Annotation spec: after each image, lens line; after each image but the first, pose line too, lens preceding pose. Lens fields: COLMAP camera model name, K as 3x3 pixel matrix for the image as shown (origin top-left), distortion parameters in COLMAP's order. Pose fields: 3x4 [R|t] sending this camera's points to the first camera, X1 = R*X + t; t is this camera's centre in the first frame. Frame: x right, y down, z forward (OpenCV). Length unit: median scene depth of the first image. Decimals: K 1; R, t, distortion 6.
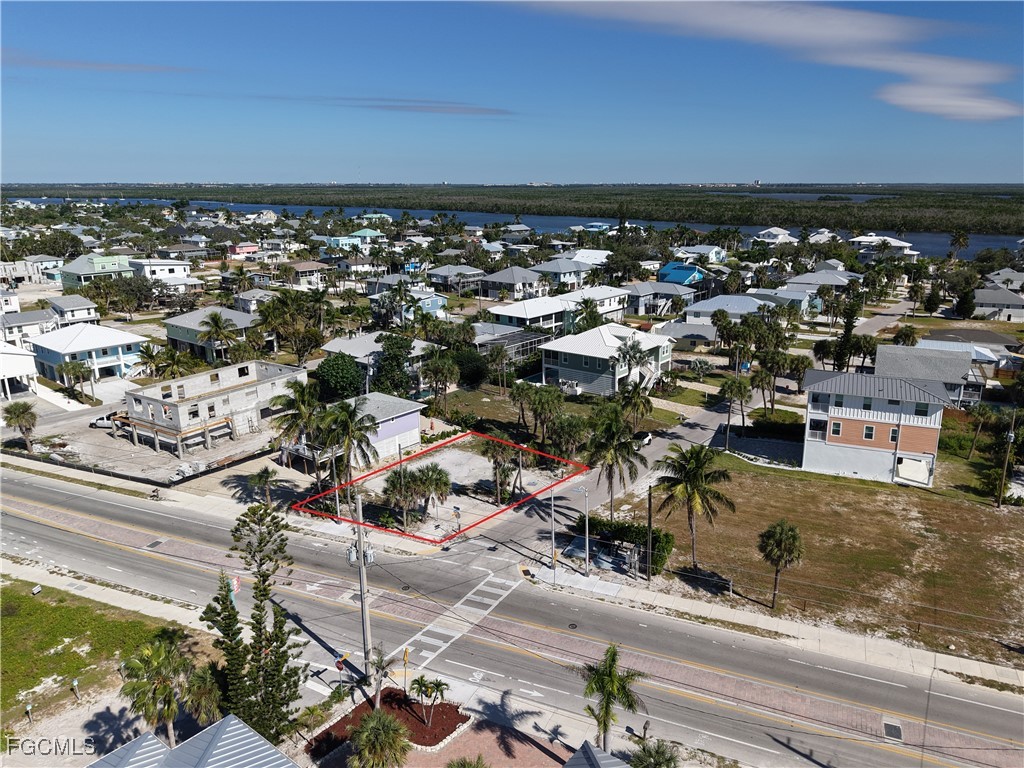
lens RADIAL K [[724.9, 0, 541.4], [0, 724.9, 382.9], [0, 0, 1]] dist [0.017491, -0.003631]
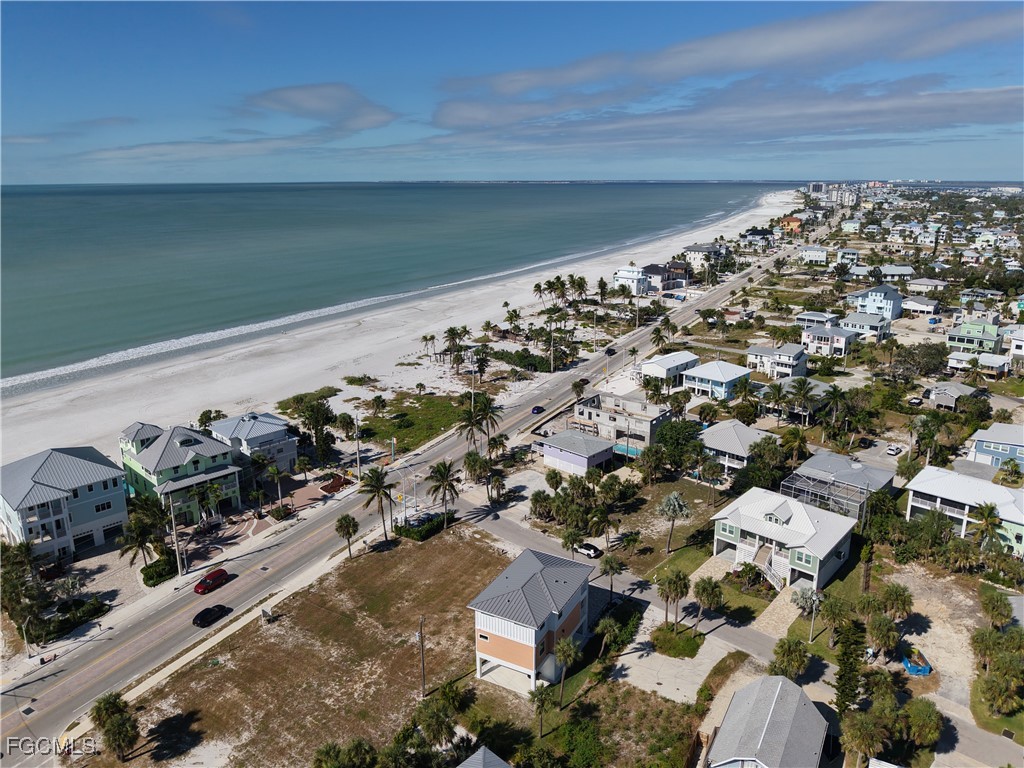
lens RADIAL K [[693.7, 0, 504.9], [0, 693.7, 383.9], [0, 0, 1]] dist [0.028652, -0.044962]
pose [[-0.117638, 0.282774, -0.951945, 1.374661], [-0.247605, 0.919974, 0.303875, -0.576711], [0.961693, 0.271454, -0.038207, 0.947481]]
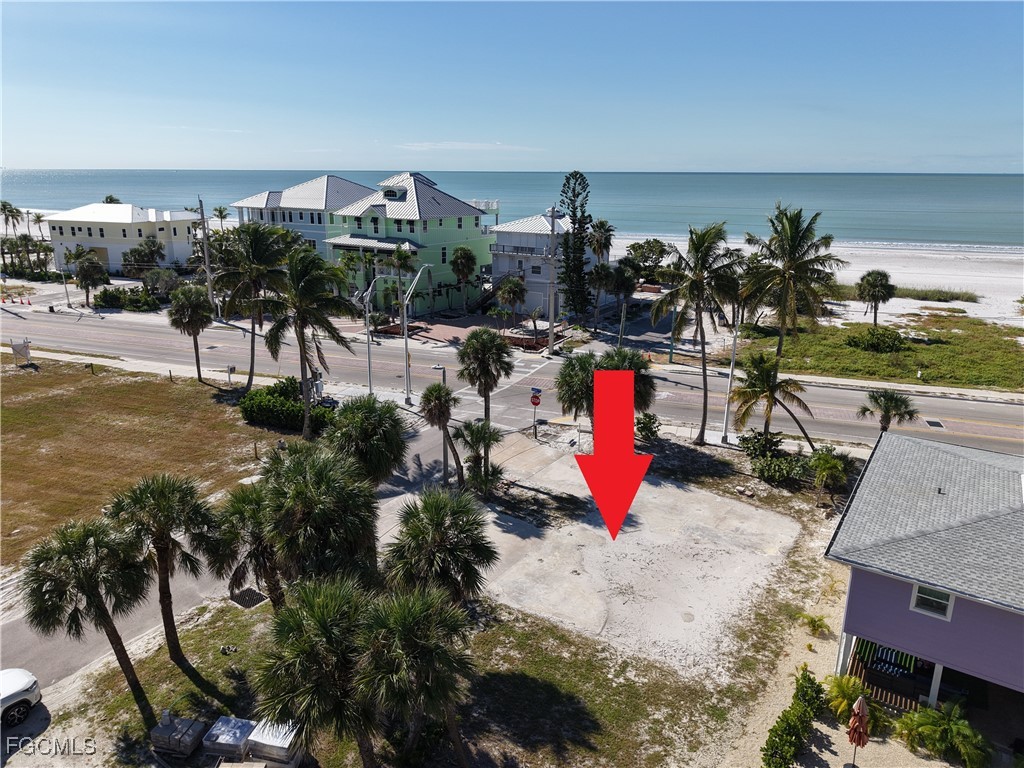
lens RADIAL K [[695.7, 0, 511.2], [0, 695.7, 367.2], [0, 0, 1]] dist [0.001006, -0.003645]
pose [[-0.997643, 0.014380, -0.067095, -0.040832], [-0.022488, 0.855284, 0.517672, -0.160367], [0.064830, 0.517960, -0.852944, 1.304064]]
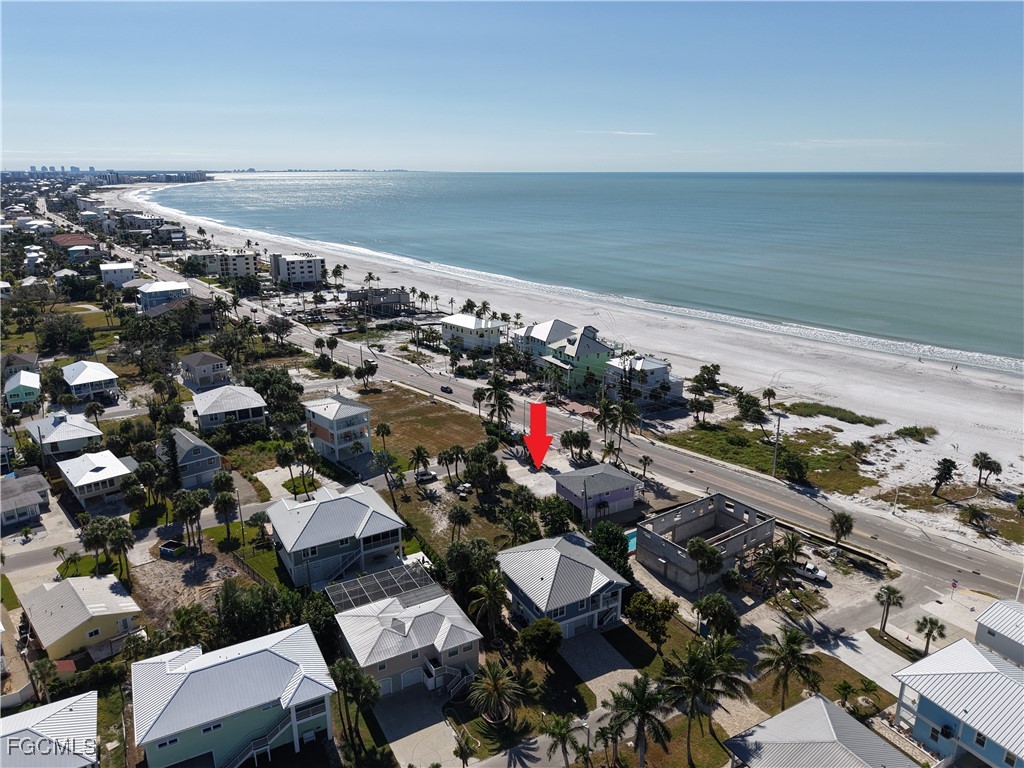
lens RADIAL K [[700.9, 0, 499.0], [0, 700.9, 384.4], [0, 0, 1]] dist [0.031032, -0.052344]
pose [[-0.912841, -0.114115, 0.392045, -0.673614], [0.115184, 0.849189, 0.515375, -0.982355], [-0.391732, 0.515613, -0.762030, 2.281987]]
